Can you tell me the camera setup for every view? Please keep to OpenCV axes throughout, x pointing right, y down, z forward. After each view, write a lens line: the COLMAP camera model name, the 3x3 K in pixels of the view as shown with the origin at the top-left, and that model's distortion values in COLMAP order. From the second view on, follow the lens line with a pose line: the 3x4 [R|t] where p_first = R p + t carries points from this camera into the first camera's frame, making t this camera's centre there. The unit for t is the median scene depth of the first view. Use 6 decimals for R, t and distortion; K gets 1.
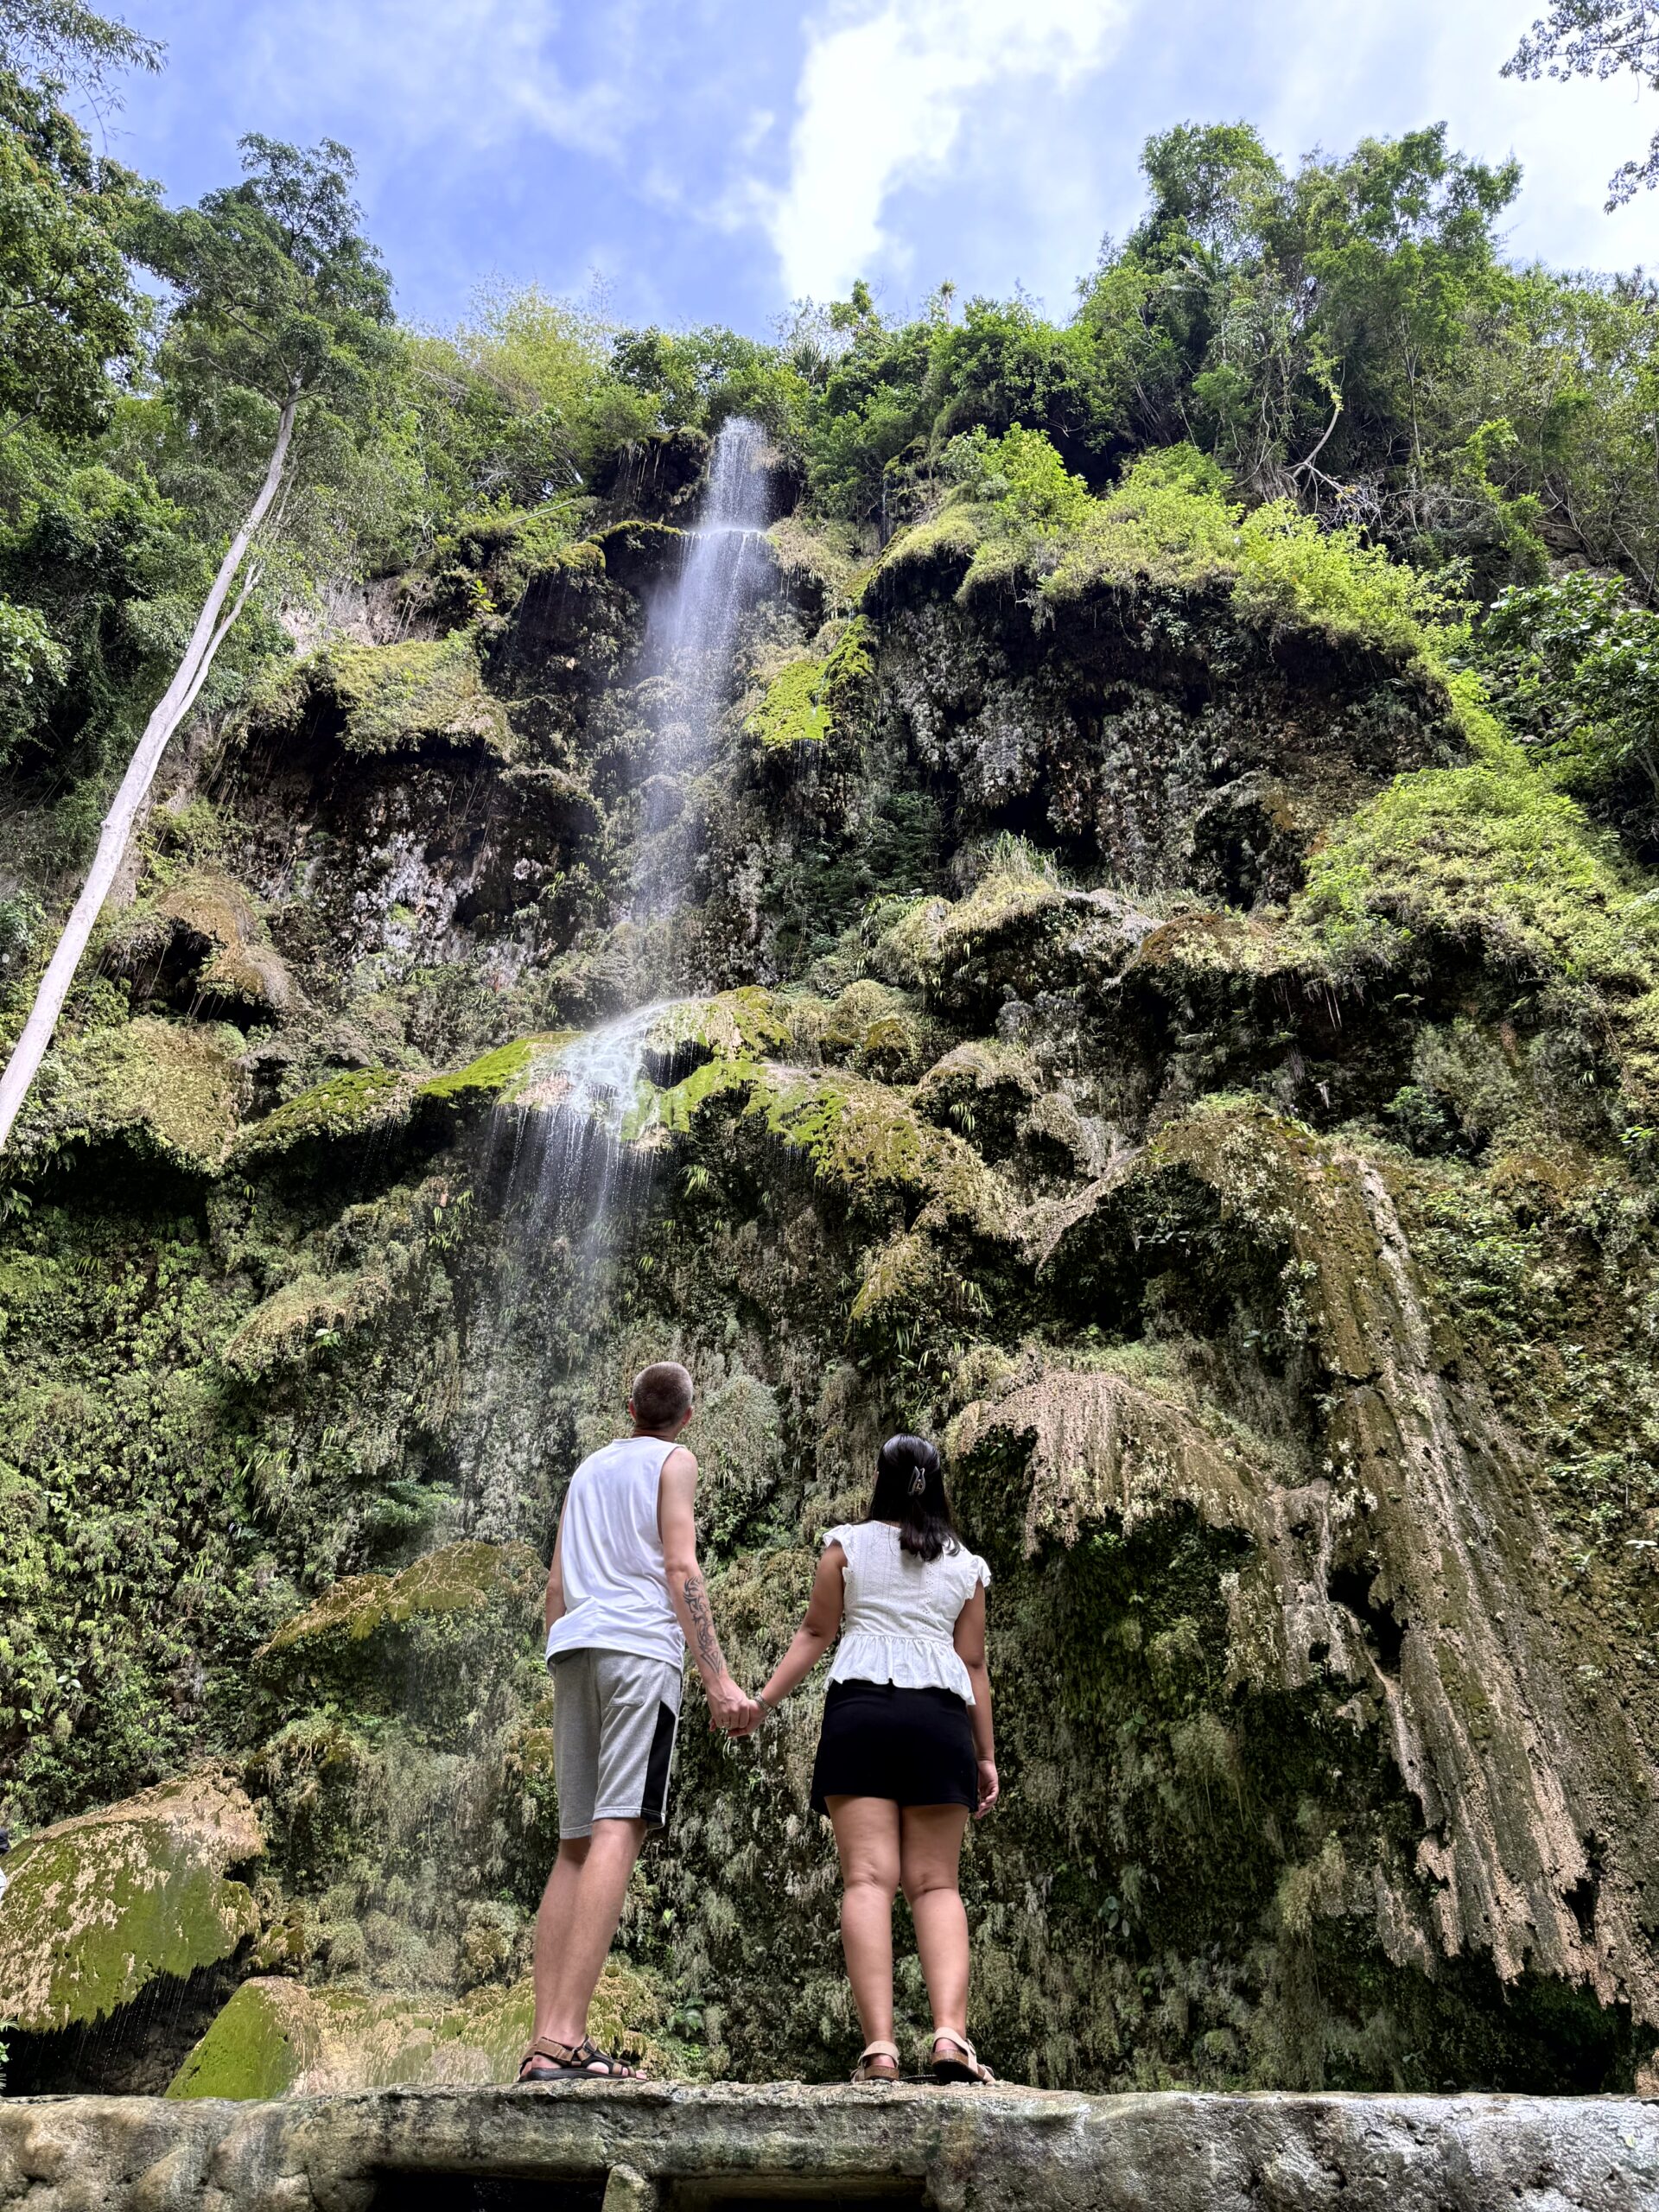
lens RADIAL K [[1565.4, 0, 821.5], [0, 1565.4, 1108.7], [0, 0, 1]] dist [0.057808, -0.016139]
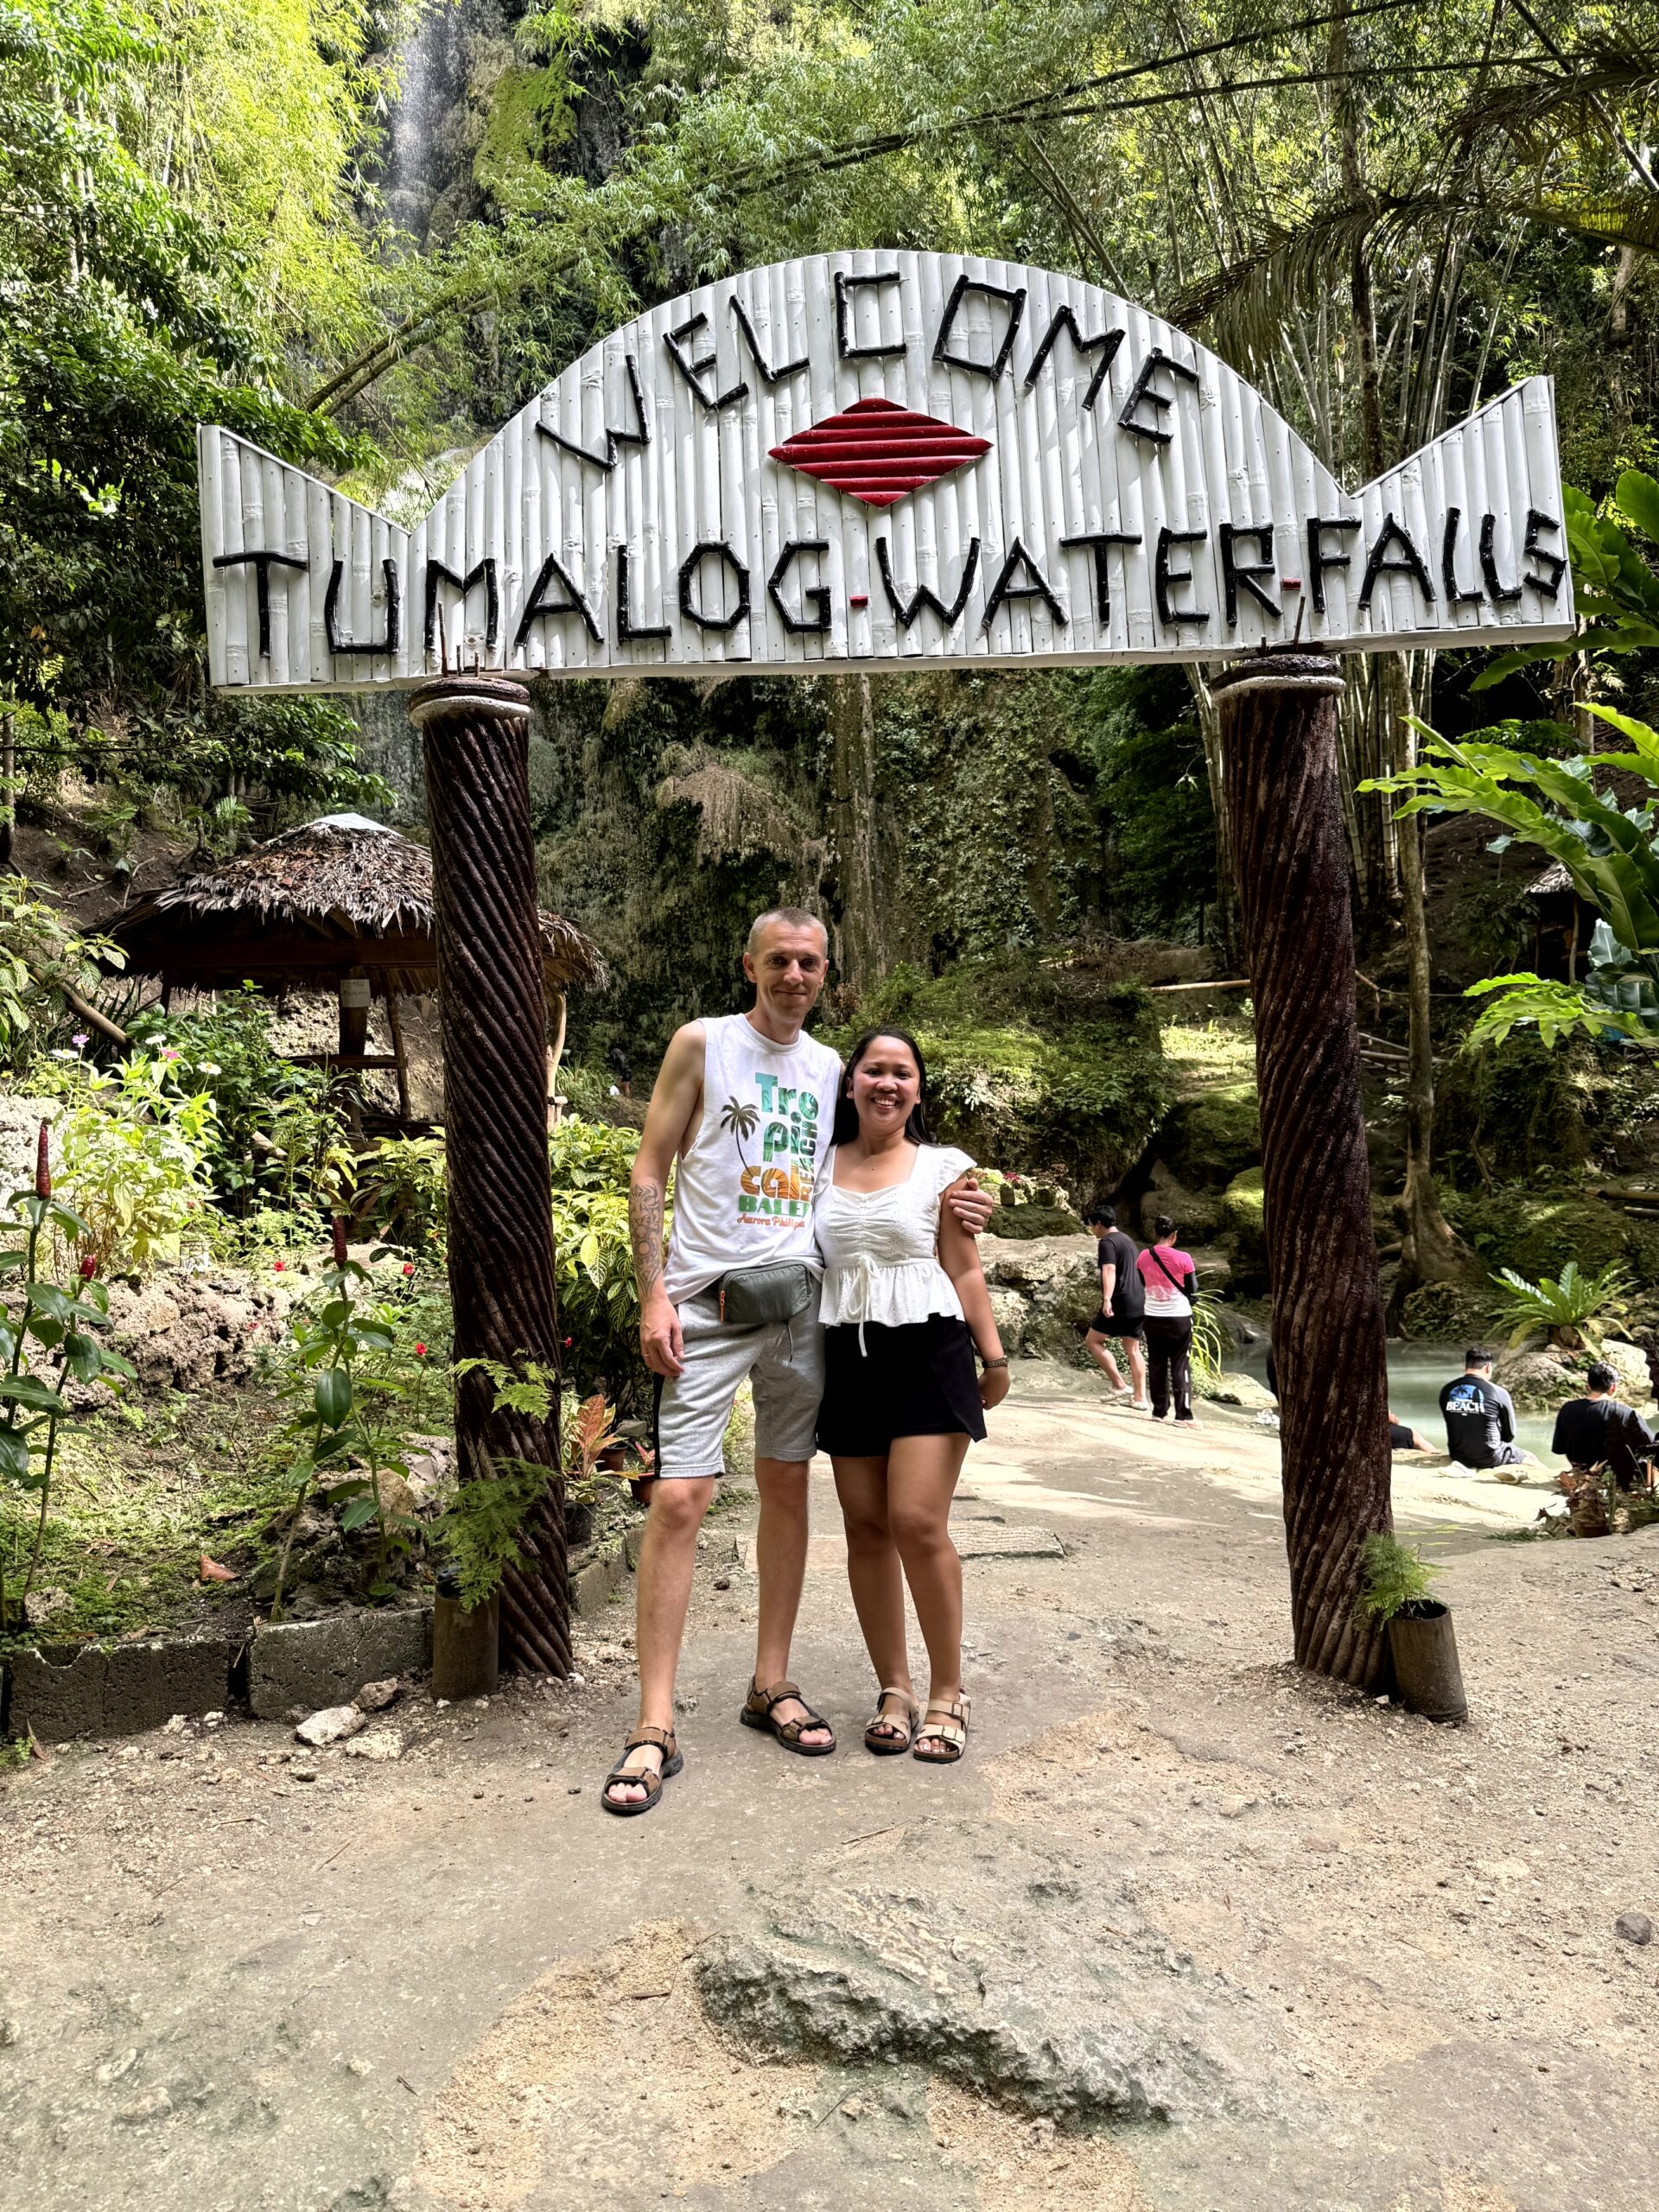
lens RADIAL K [[1565.4, 0, 841.9], [0, 1565.4, 1113.7], [0, 0, 1]] dist [0.057808, -0.016139]
pose [[0.968702, -0.063823, 0.239883, -0.172010], [-0.086770, 0.818354, 0.568126, -0.535847], [-0.232569, -0.571159, 0.787203, -0.760122]]
